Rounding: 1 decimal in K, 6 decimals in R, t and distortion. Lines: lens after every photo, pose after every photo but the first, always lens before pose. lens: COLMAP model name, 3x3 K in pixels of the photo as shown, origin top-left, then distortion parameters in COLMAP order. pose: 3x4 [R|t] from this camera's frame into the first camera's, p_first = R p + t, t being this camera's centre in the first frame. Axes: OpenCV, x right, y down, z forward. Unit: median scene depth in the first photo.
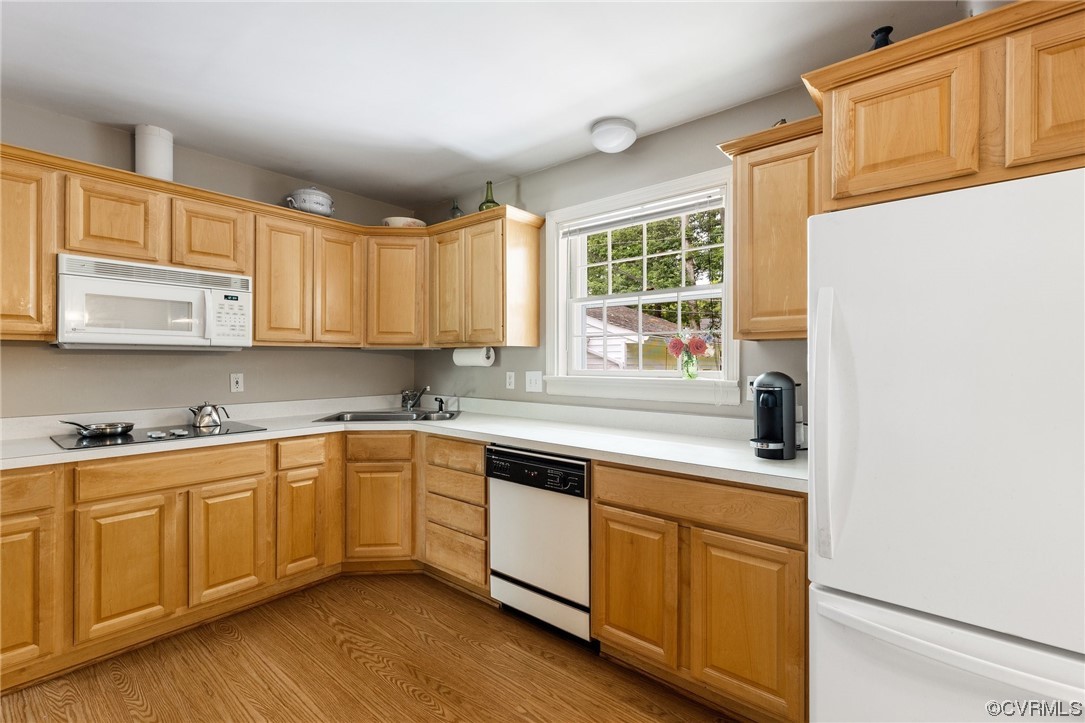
lens RADIAL K [[468.3, 0, 542.5], [0, 468.3, 361.5], [0, 0, 1]] dist [-0.000638, 0.000054]
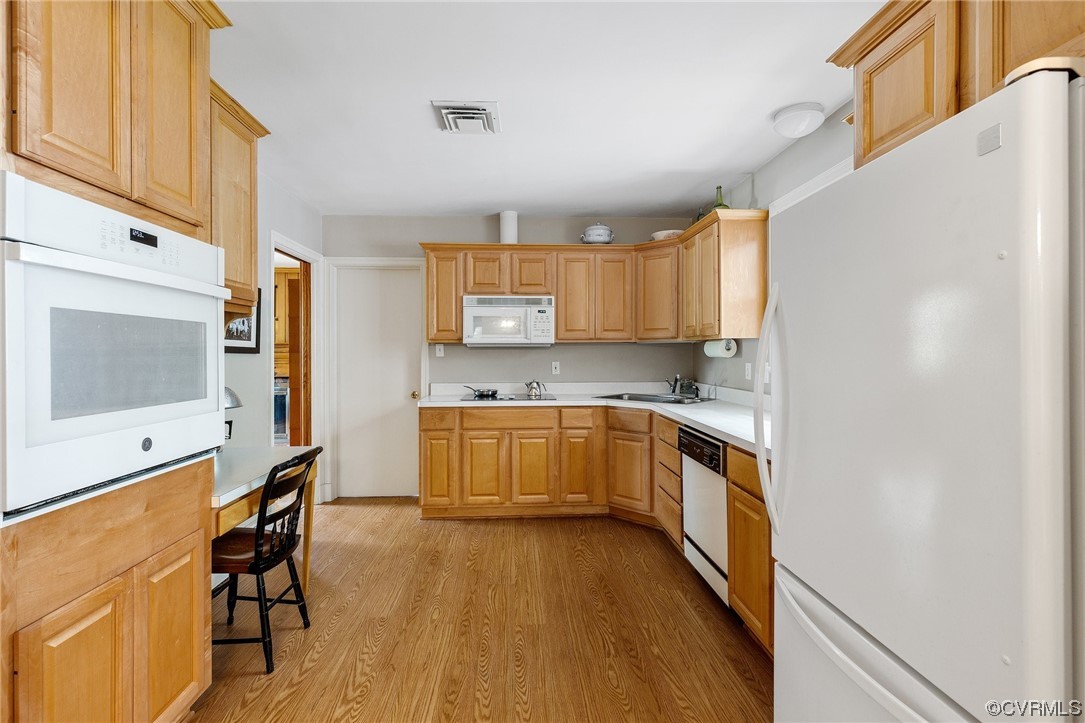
lens RADIAL K [[497.4, 0, 556.0], [0, 497.4, 355.5], [0, 0, 1]] dist [-0.000187, -0.000642]
pose [[0.686879, 0.000624, -0.726772, 0.556844], [0.002129, 0.999994, 0.002871, 0.002018], [0.726769, -0.003519, 0.686873, -0.077007]]
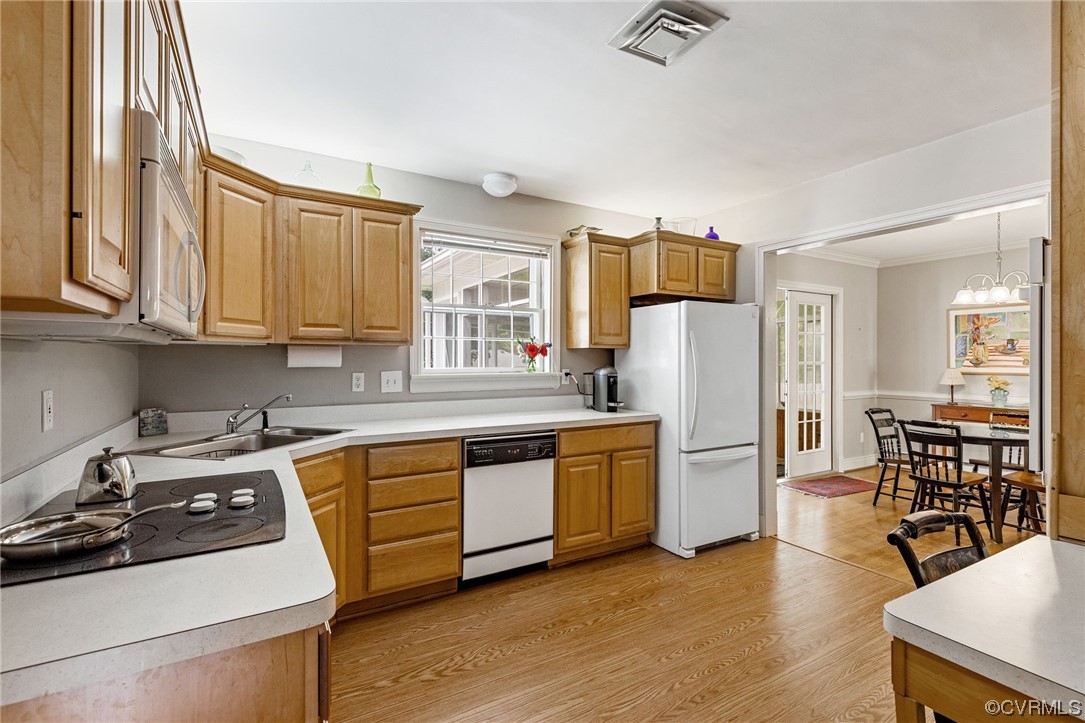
lens RADIAL K [[499.0, 0, 542.5], [0, 499.0, 361.5], [0, 0, 1]] dist [0.001312, -0.000225]
pose [[0.345096, -0.006519, 0.938545, -1.110479], [0.002544, 0.999979, 0.006011, -0.006064], [-0.938564, 0.000313, 0.345105, 0.427902]]
